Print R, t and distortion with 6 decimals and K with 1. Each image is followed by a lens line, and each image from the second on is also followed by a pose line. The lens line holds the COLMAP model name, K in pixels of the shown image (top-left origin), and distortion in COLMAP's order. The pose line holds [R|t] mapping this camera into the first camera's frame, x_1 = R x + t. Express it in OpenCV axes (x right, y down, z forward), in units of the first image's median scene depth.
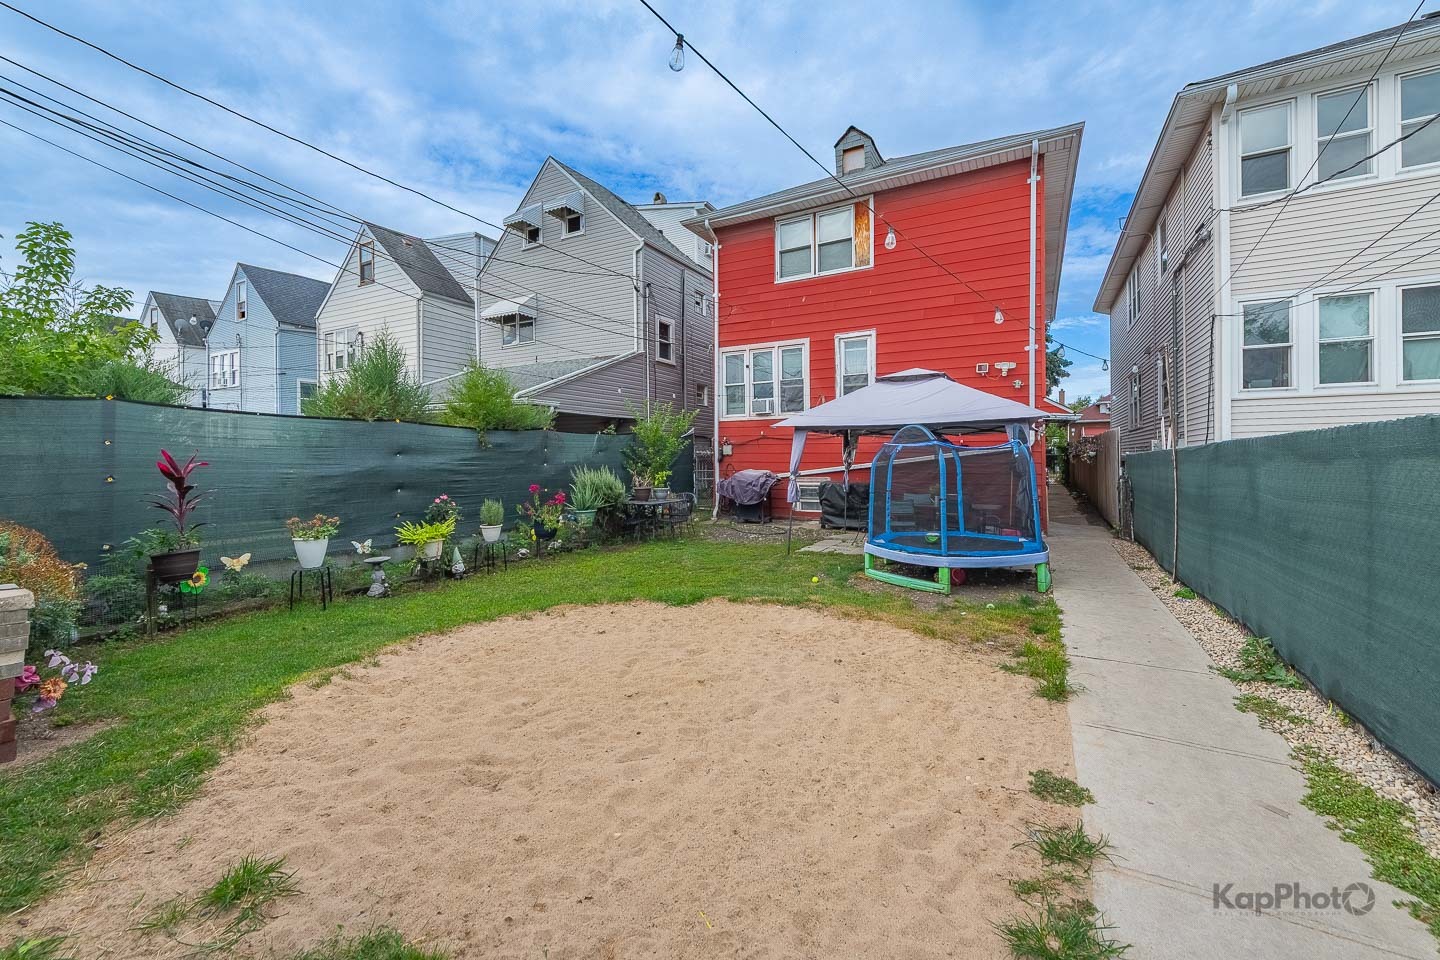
lens RADIAL K [[571.7, 0, 728.7], [0, 571.7, 456.0], [0, 0, 1]] dist [0.012973, -0.003383]
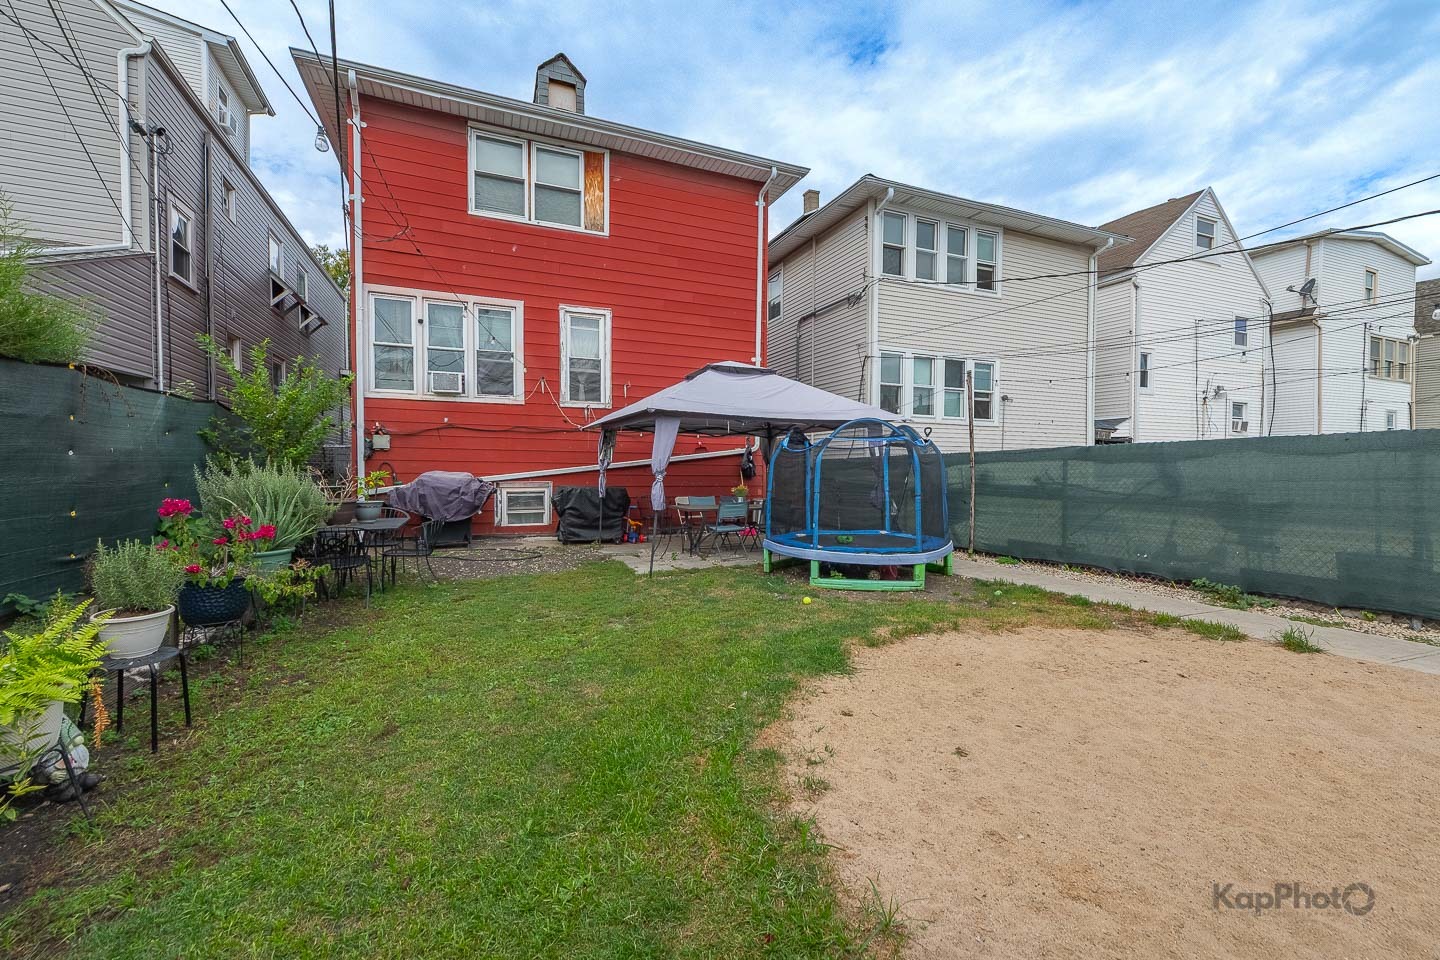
lens RADIAL K [[571.7, 0, 715.2], [0, 571.7, 477.5], [0, 0, 1]] dist [0.012973, -0.003383]
pose [[0.630907, -0.002029, 0.775856, -0.298459], [-0.014598, 0.999789, 0.014484, 0.016441], [-0.775721, -0.020464, 0.630744, 0.309599]]
